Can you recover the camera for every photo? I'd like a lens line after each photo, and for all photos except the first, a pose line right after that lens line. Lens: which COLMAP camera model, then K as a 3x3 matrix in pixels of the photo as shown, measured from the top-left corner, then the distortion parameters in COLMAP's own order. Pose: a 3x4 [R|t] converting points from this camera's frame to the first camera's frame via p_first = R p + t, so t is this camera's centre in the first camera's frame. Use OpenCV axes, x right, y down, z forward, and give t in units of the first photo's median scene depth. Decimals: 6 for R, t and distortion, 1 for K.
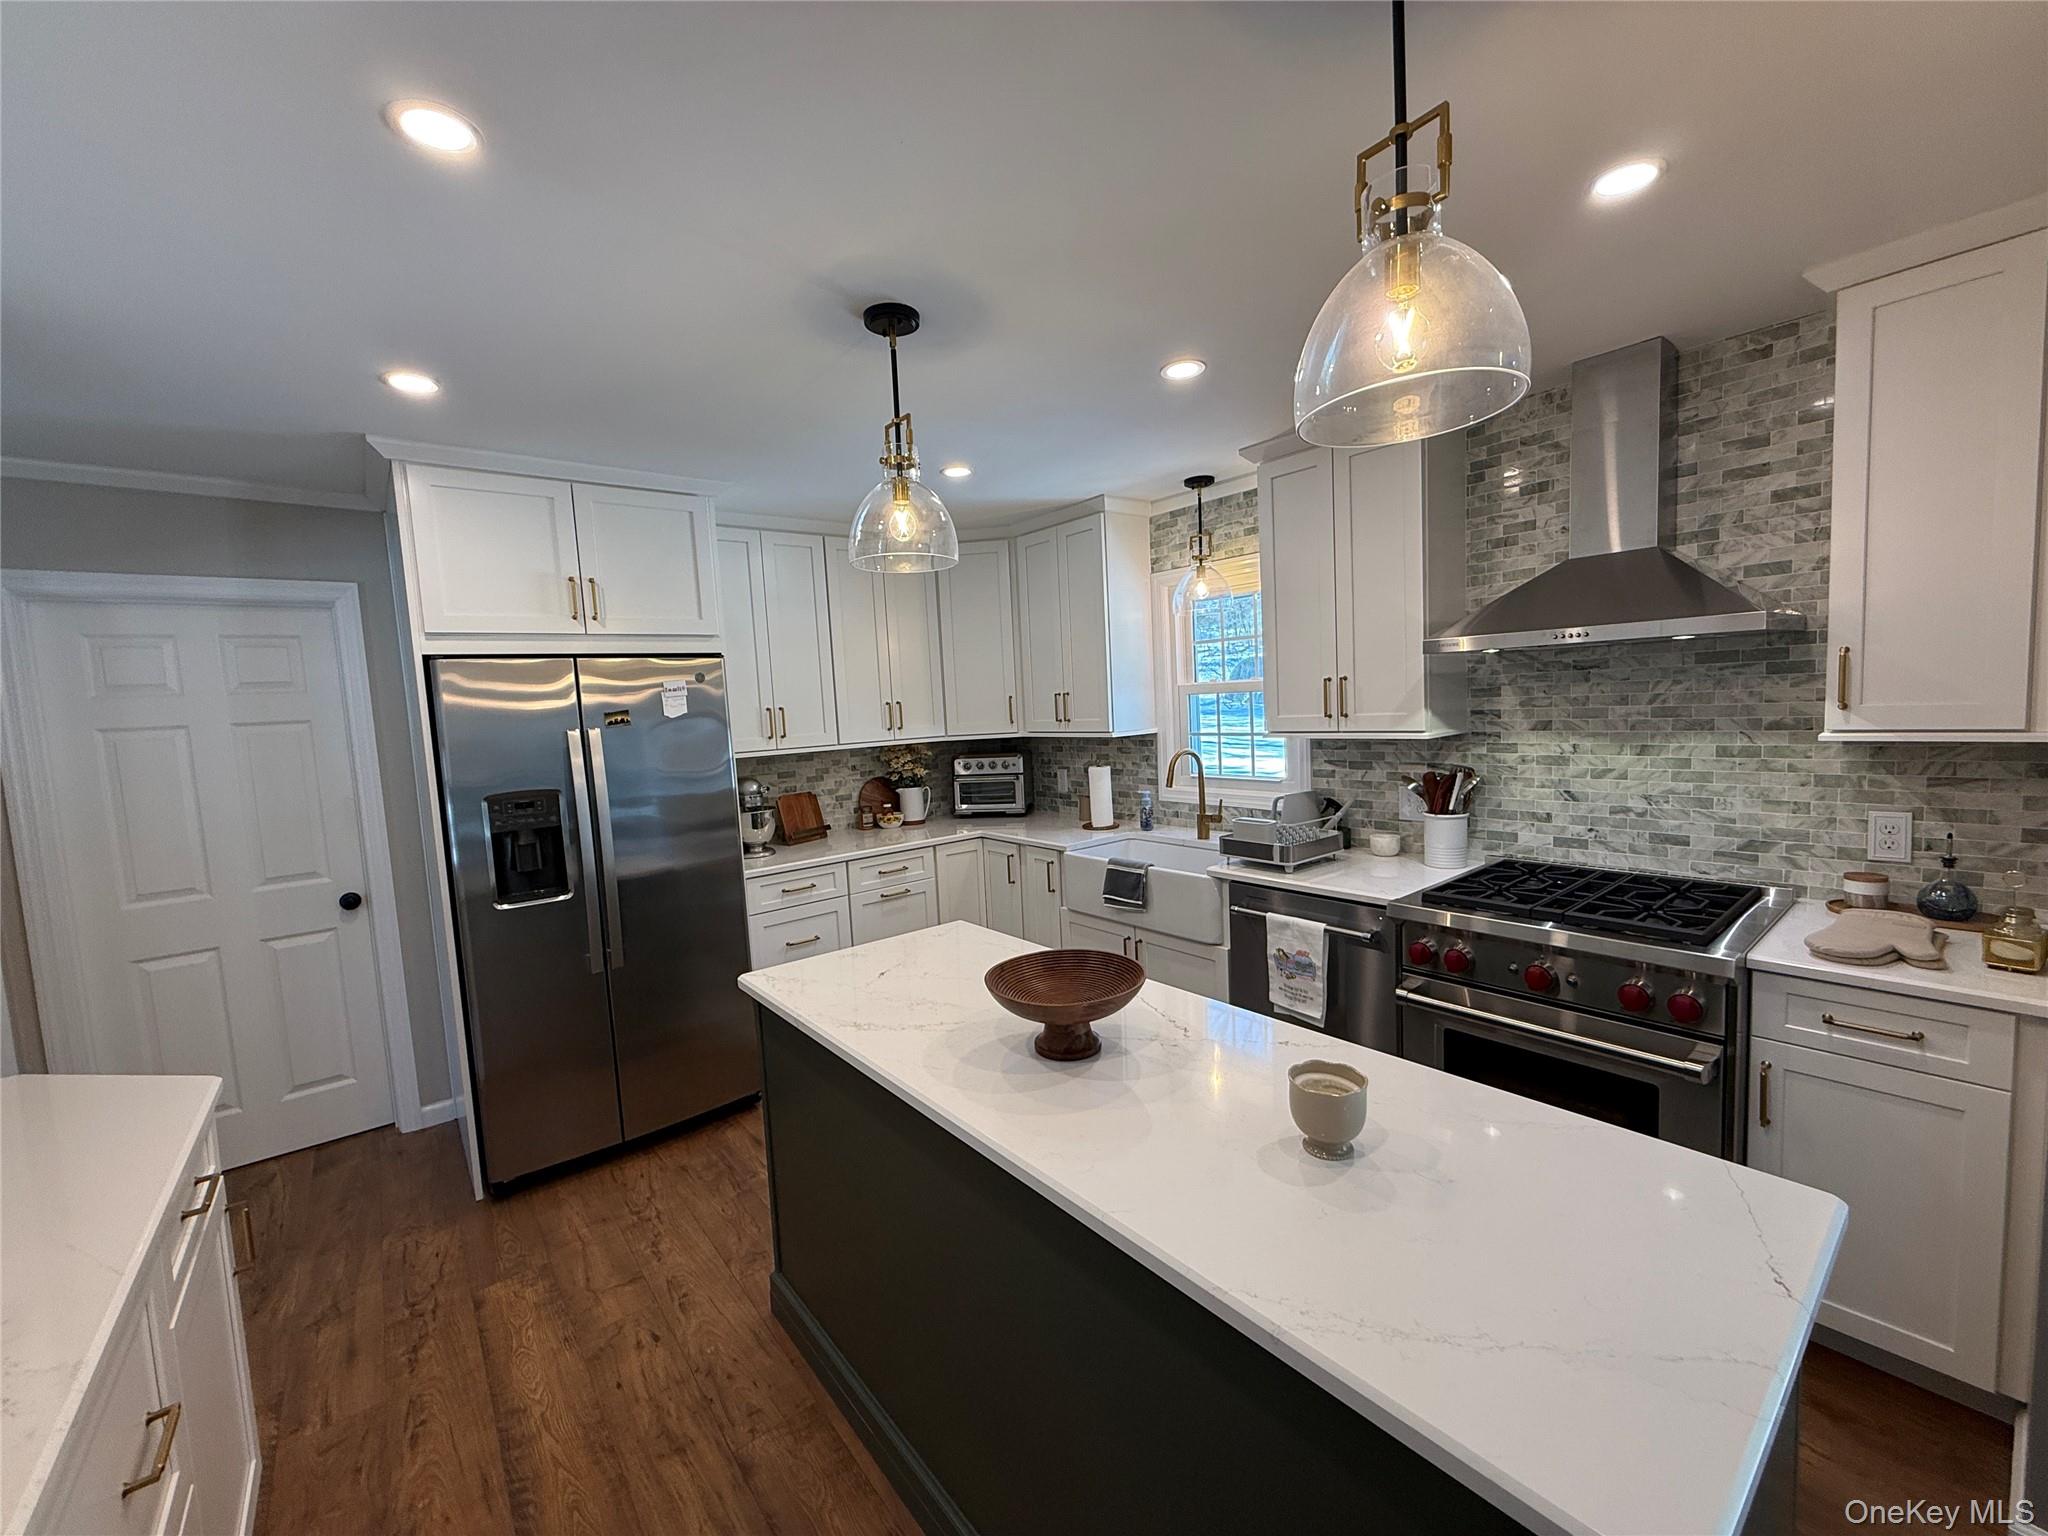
lens RADIAL K [[812.1, 0, 1020.4], [0, 812.1, 772.0], [0, 0, 1]] dist [-0.000130, -0.000538]
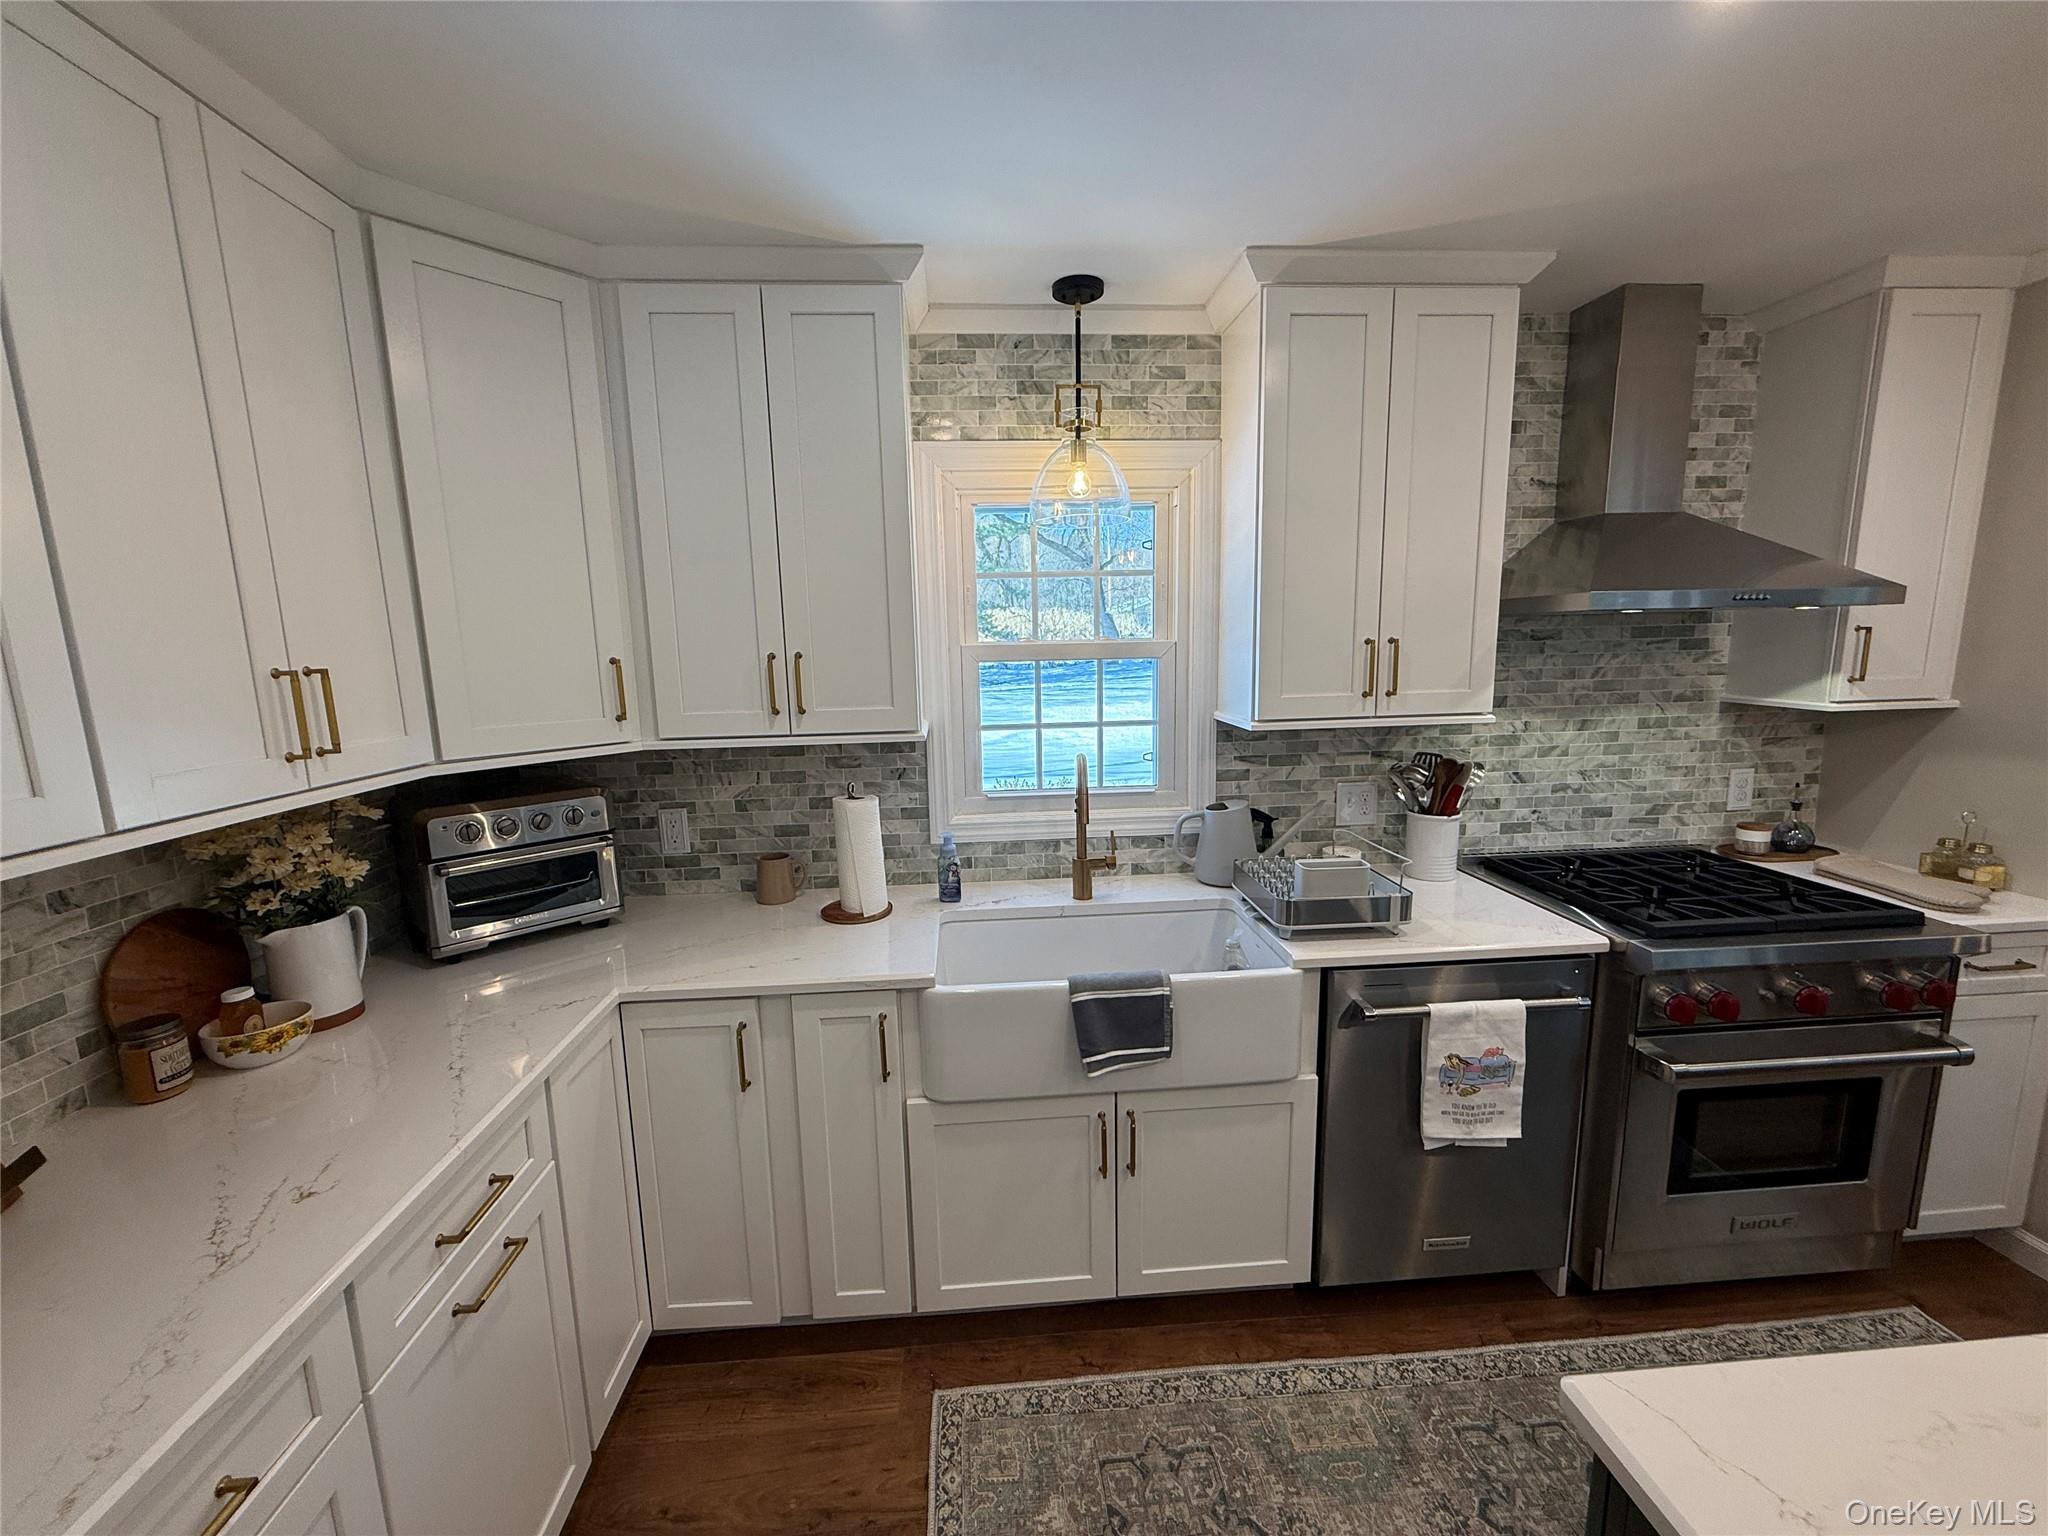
lens RADIAL K [[812.1, 0, 1017.0], [0, 812.1, 770.6], [0, 0, 1]] dist [-0.000130, -0.000538]
pose [[0.571727, -0.090588, 0.815427, -0.373494], [0.068630, 0.995683, 0.062494, -0.070385], [-0.817568, 0.020233, 0.575476, 0.872766]]
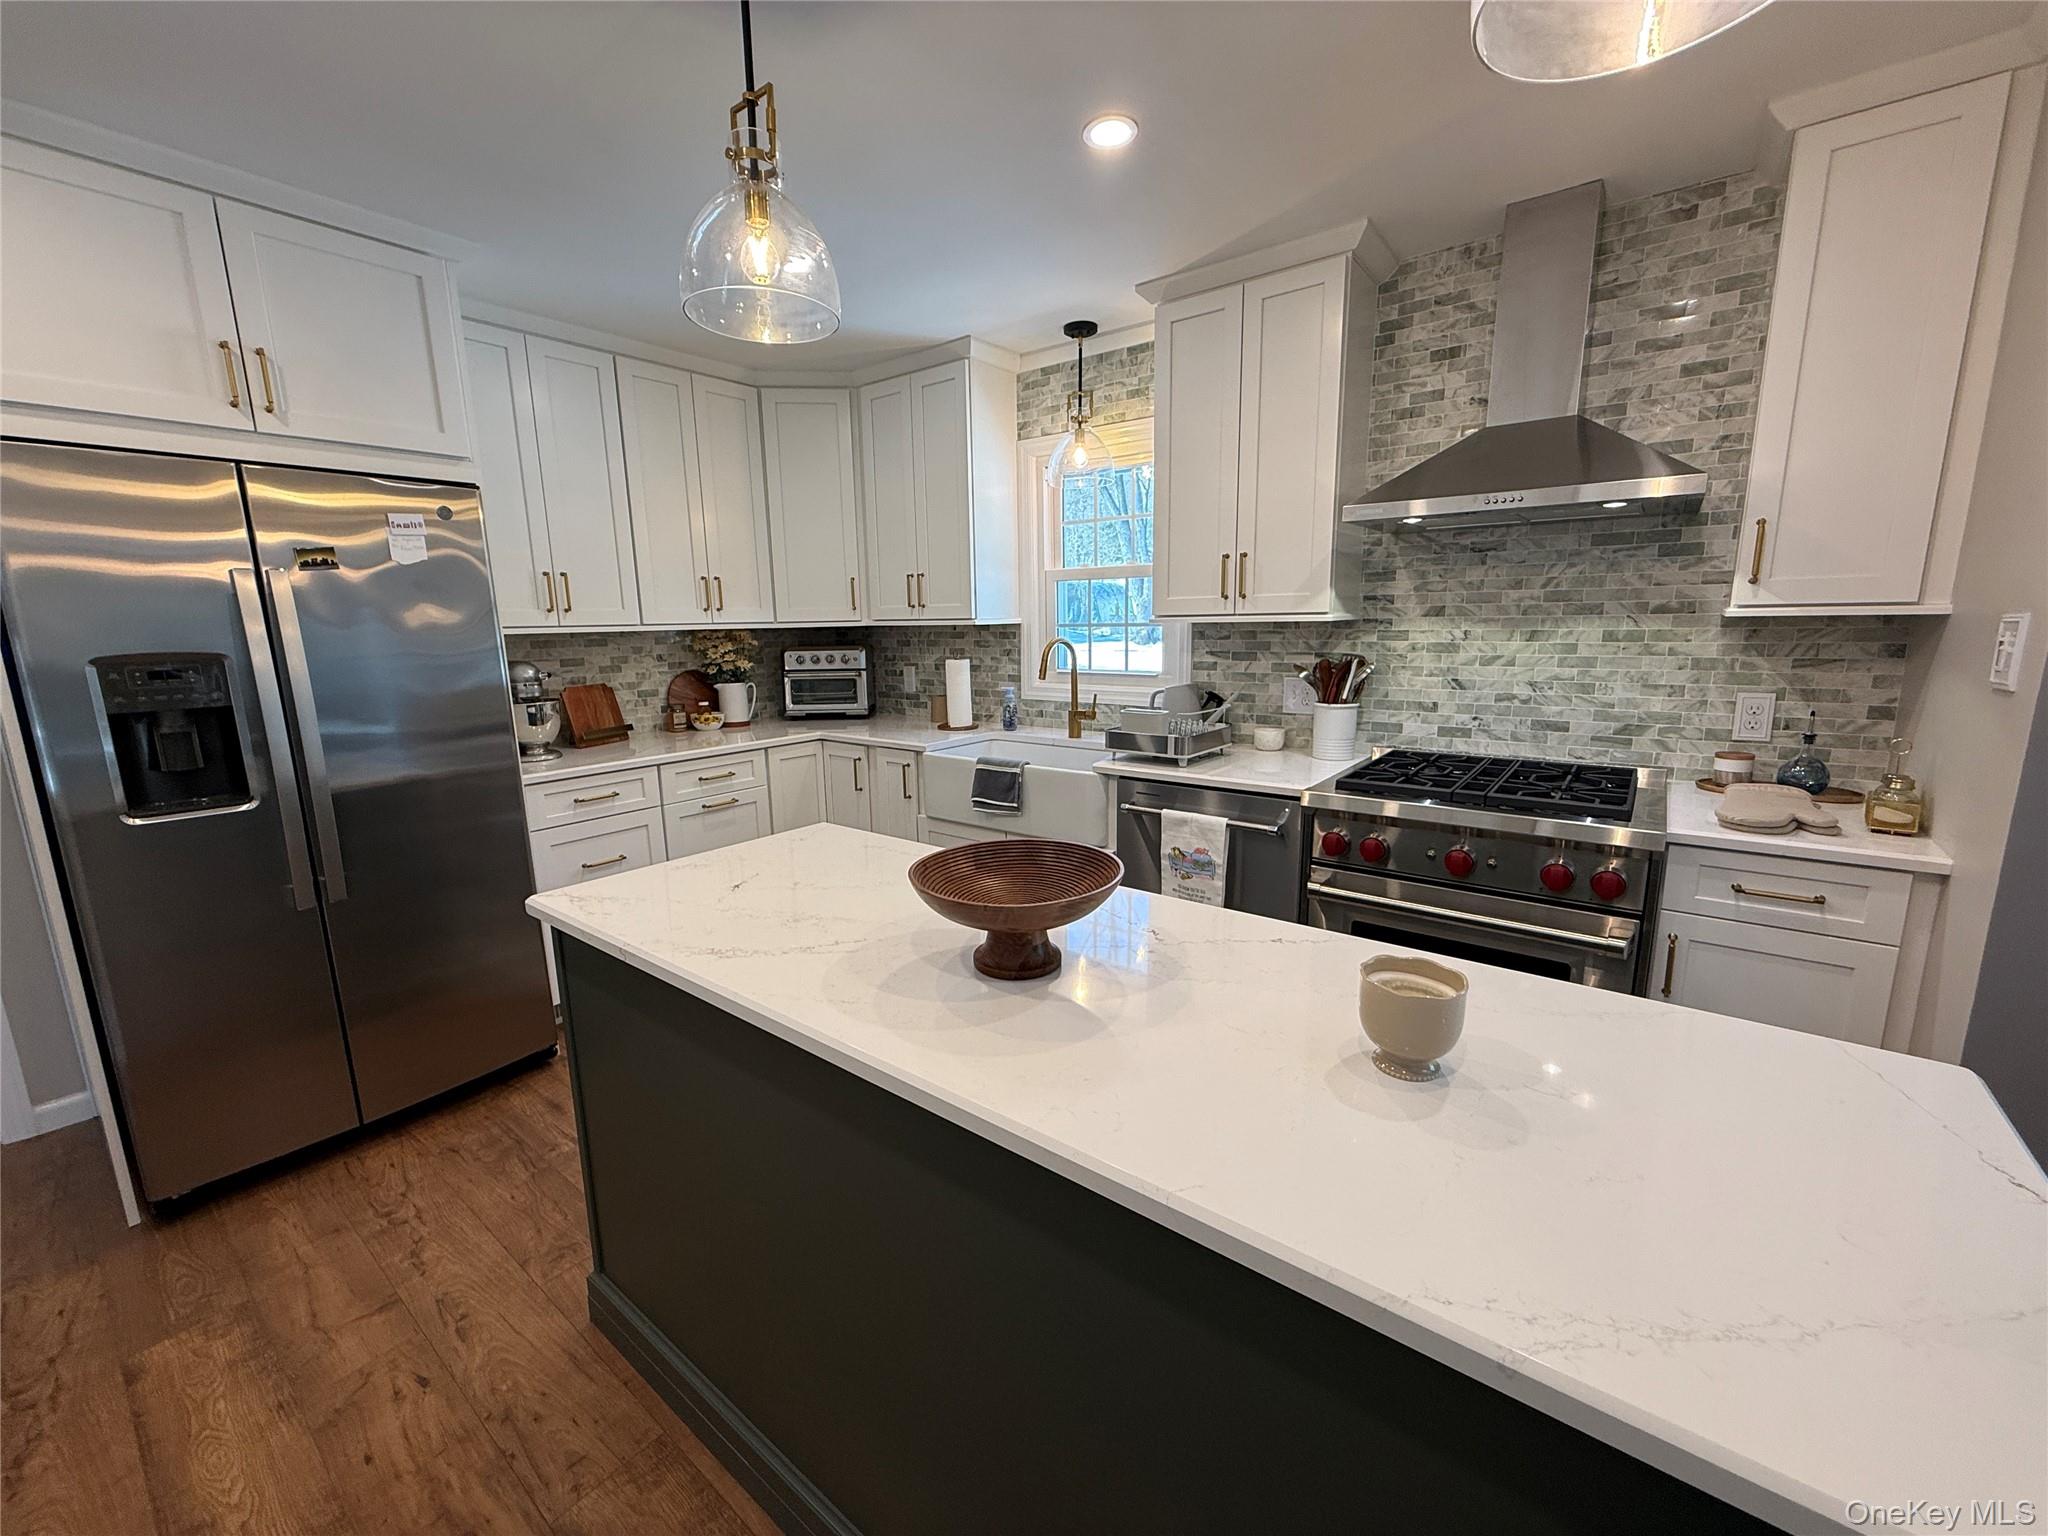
lens RADIAL K [[812.1, 0, 1019.6], [0, 812.1, 771.7], [0, 0, 1]] dist [-0.000130, -0.000538]
pose [[0.972628, -0.008683, 0.232207, -0.063278], [-0.012325, 0.995967, 0.088867, 0.050554], [-0.232042, -0.089296, 0.968598, 0.150856]]
